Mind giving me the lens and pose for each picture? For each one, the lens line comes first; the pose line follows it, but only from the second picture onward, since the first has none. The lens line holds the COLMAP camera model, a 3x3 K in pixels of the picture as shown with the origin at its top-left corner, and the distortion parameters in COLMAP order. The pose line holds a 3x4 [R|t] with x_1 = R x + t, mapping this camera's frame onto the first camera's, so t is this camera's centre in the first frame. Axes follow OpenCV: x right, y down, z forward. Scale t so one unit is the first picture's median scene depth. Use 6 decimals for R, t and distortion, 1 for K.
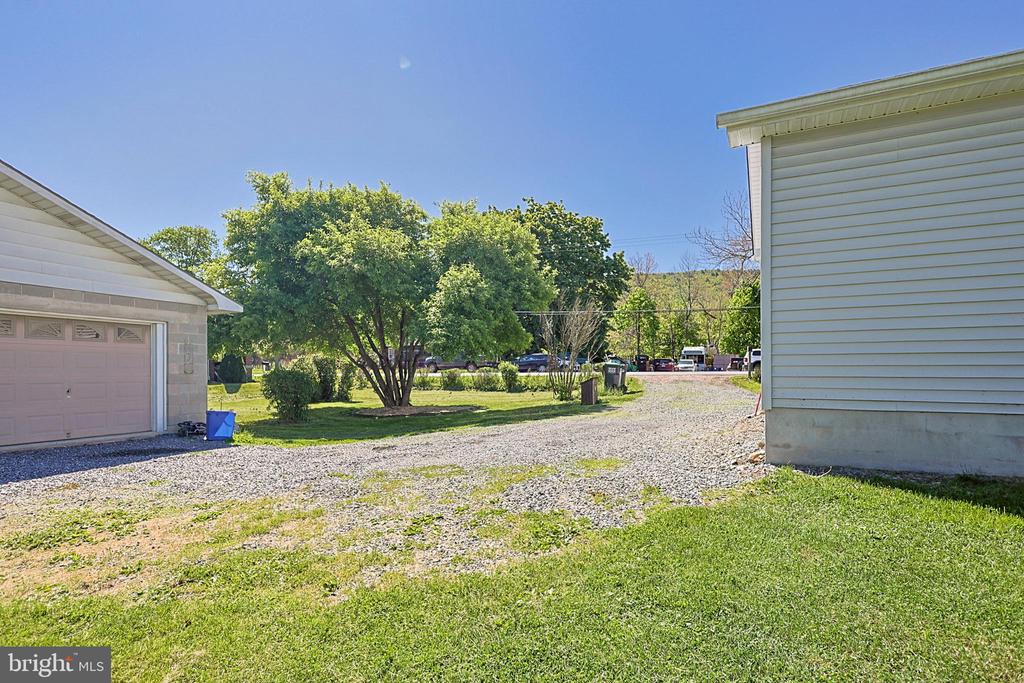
lens RADIAL K [[511.8, 0, 509.3], [0, 511.8, 370.3], [0, 0, 1]] dist [-0.005358, 0.000157]
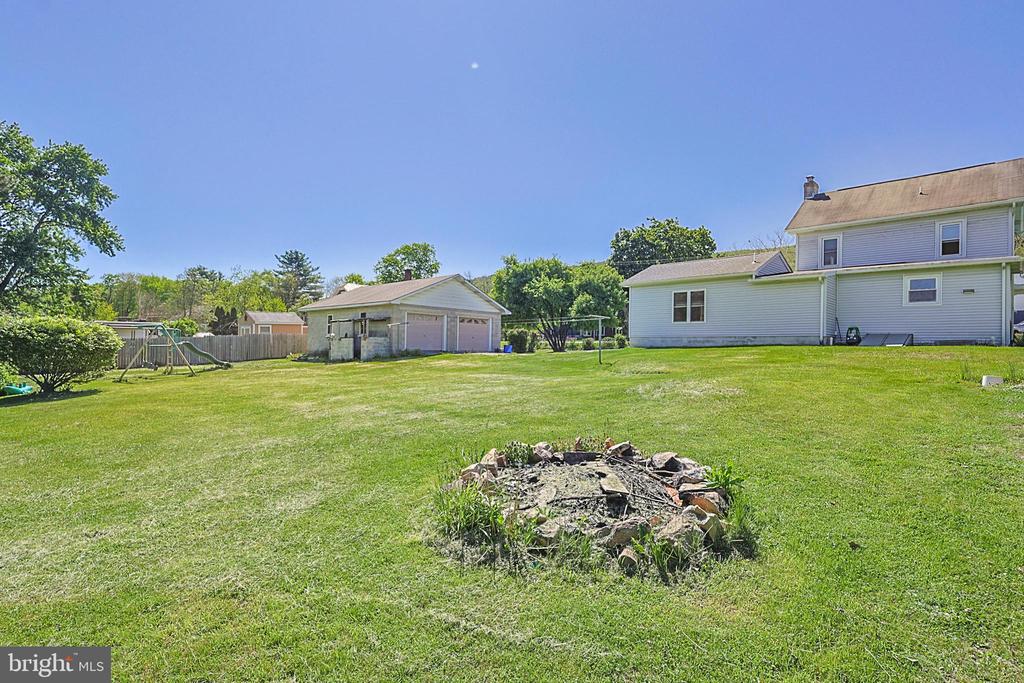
lens RADIAL K [[511.8, 0, 510.8], [0, 511.8, 346.4], [0, 0, 1]] dist [-0.005358, 0.000157]
pose [[0.955217, 0.012530, -0.295641, 0.336582], [-0.013587, 0.999907, -0.001524, 0.071339], [0.295594, 0.005472, 0.955298, -1.655236]]
